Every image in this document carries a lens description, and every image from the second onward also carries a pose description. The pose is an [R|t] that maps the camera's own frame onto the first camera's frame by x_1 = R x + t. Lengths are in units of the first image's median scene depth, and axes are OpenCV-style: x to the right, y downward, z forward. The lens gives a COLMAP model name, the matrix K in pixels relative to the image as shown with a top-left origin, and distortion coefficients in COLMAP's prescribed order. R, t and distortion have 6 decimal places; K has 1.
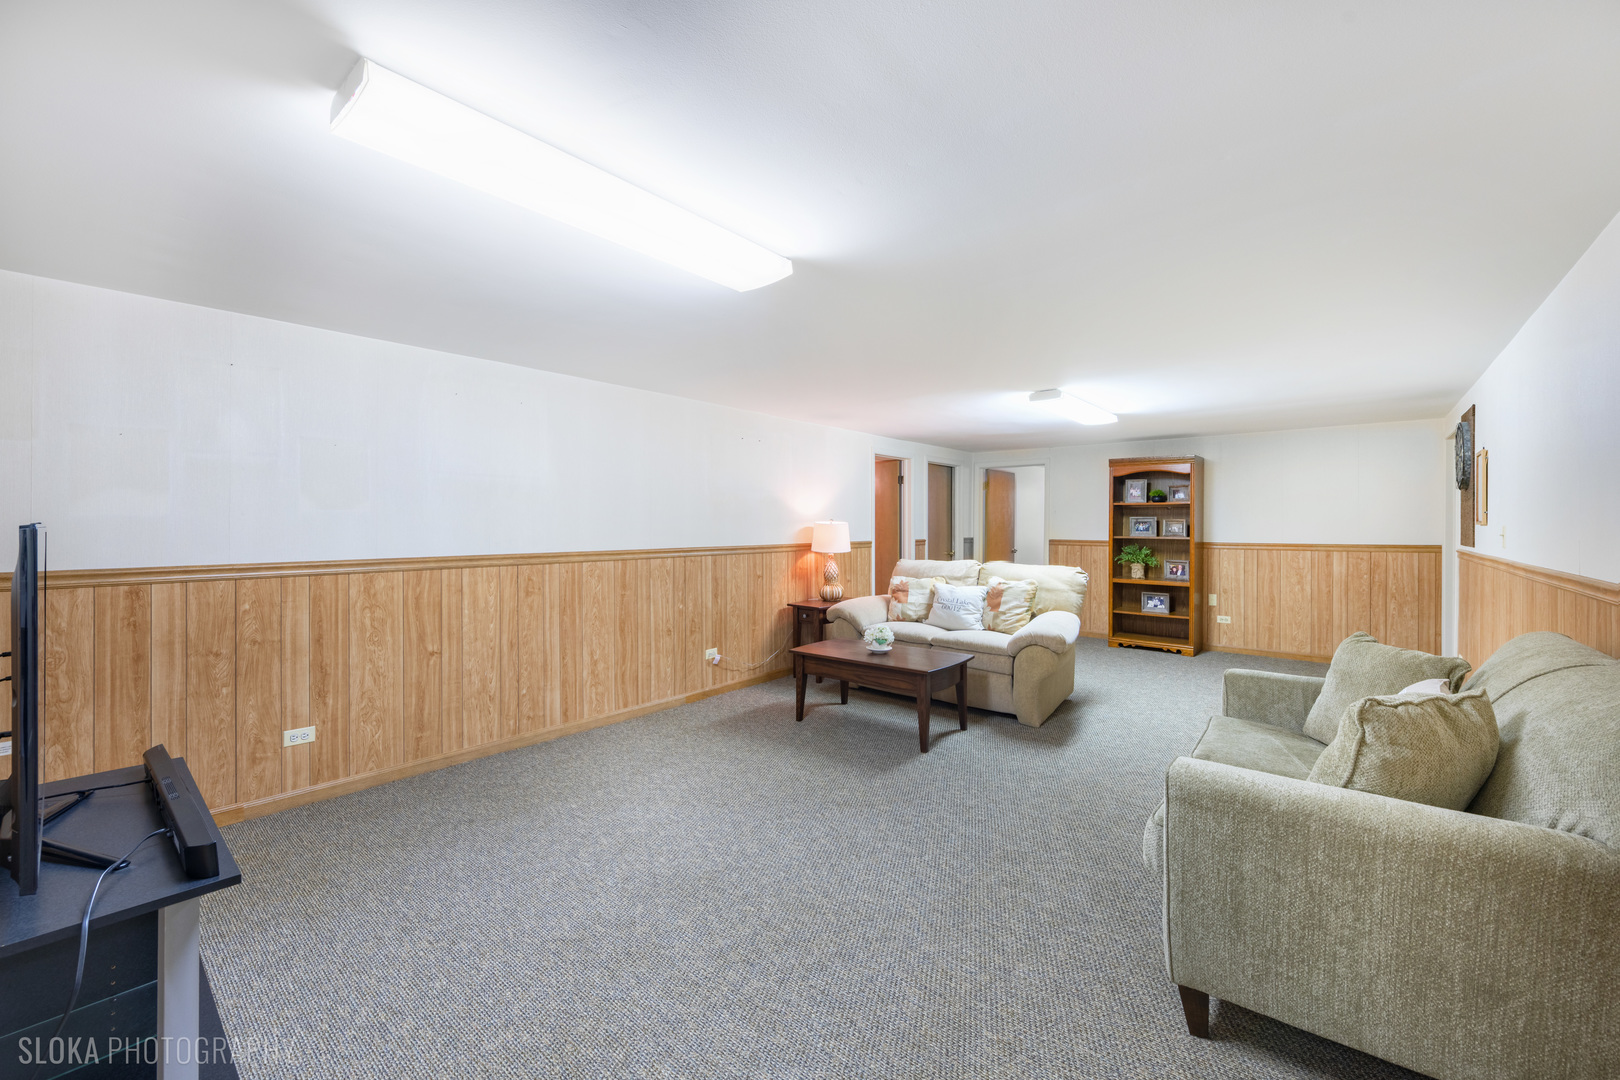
lens RADIAL K [[658.6, 0, 810.0], [0, 658.6, 540.0], [0, 0, 1]] dist [0.001219, 0.000198]
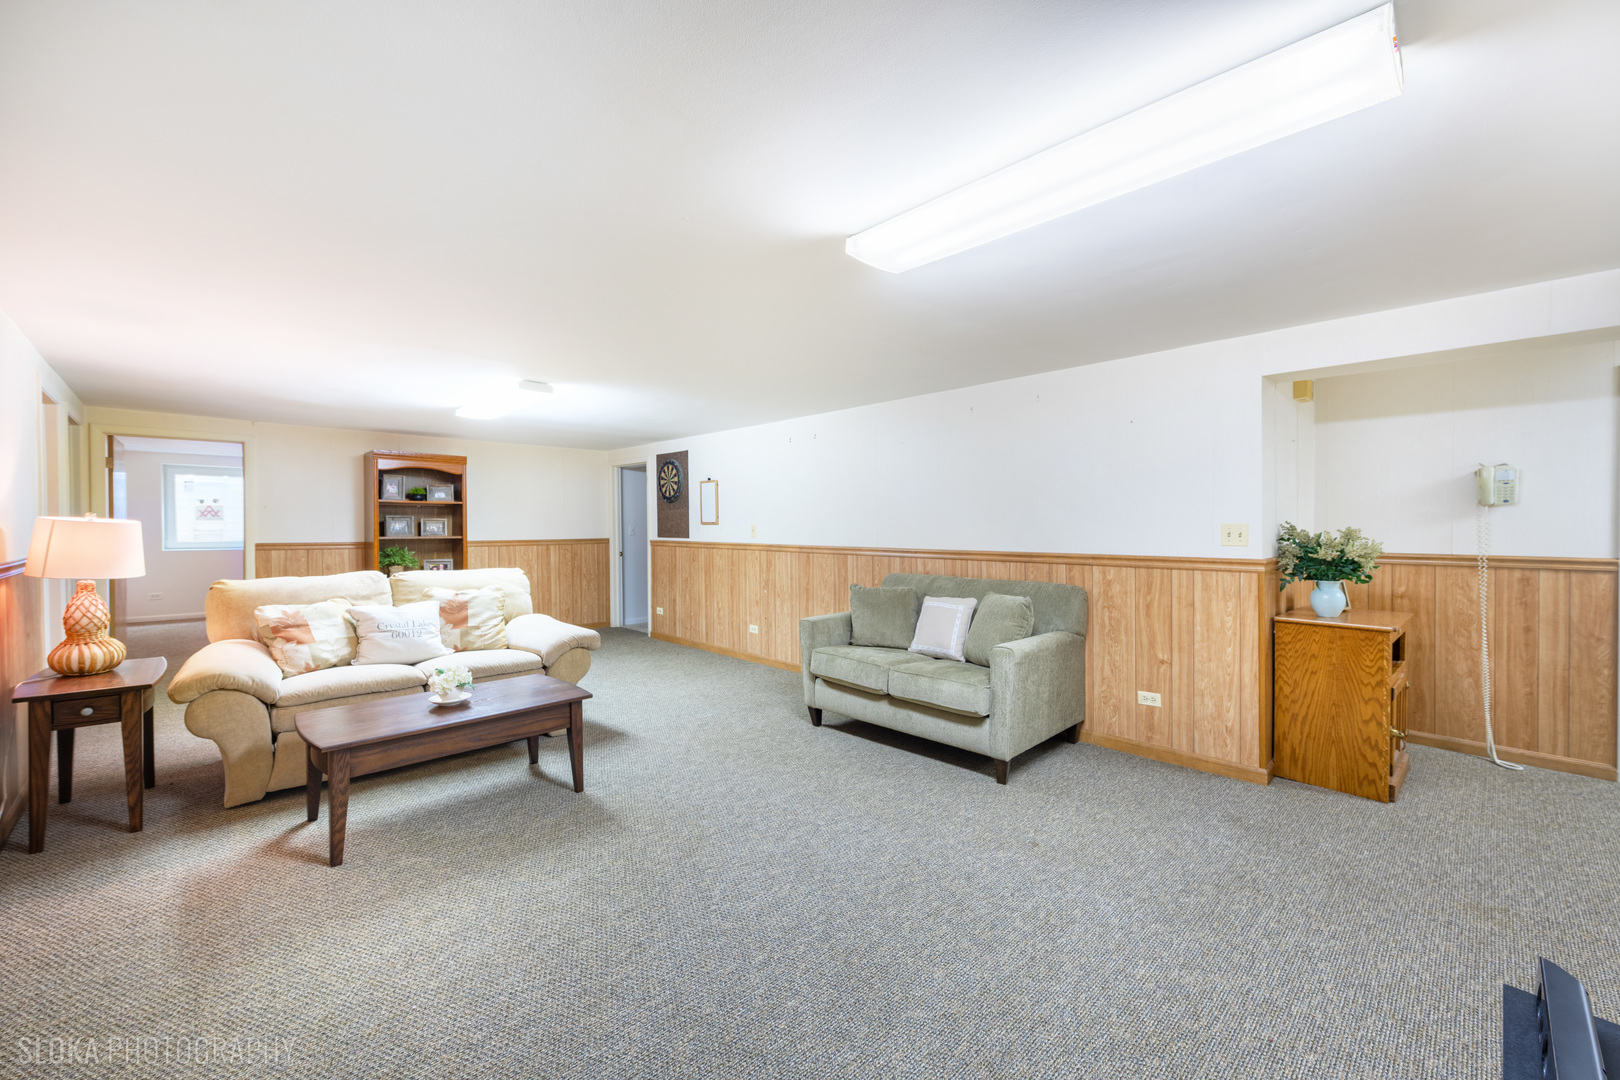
lens RADIAL K [[633.7, 0, 810.0], [0, 633.7, 540.0], [0, 0, 1]] dist [0.012401, -0.000303]
pose [[0.107583, -0.023604, 0.993916, -0.459342], [0.024316, 0.999482, 0.021104, -0.008348], [-0.993899, 0.021898, 0.108101, 0.468181]]
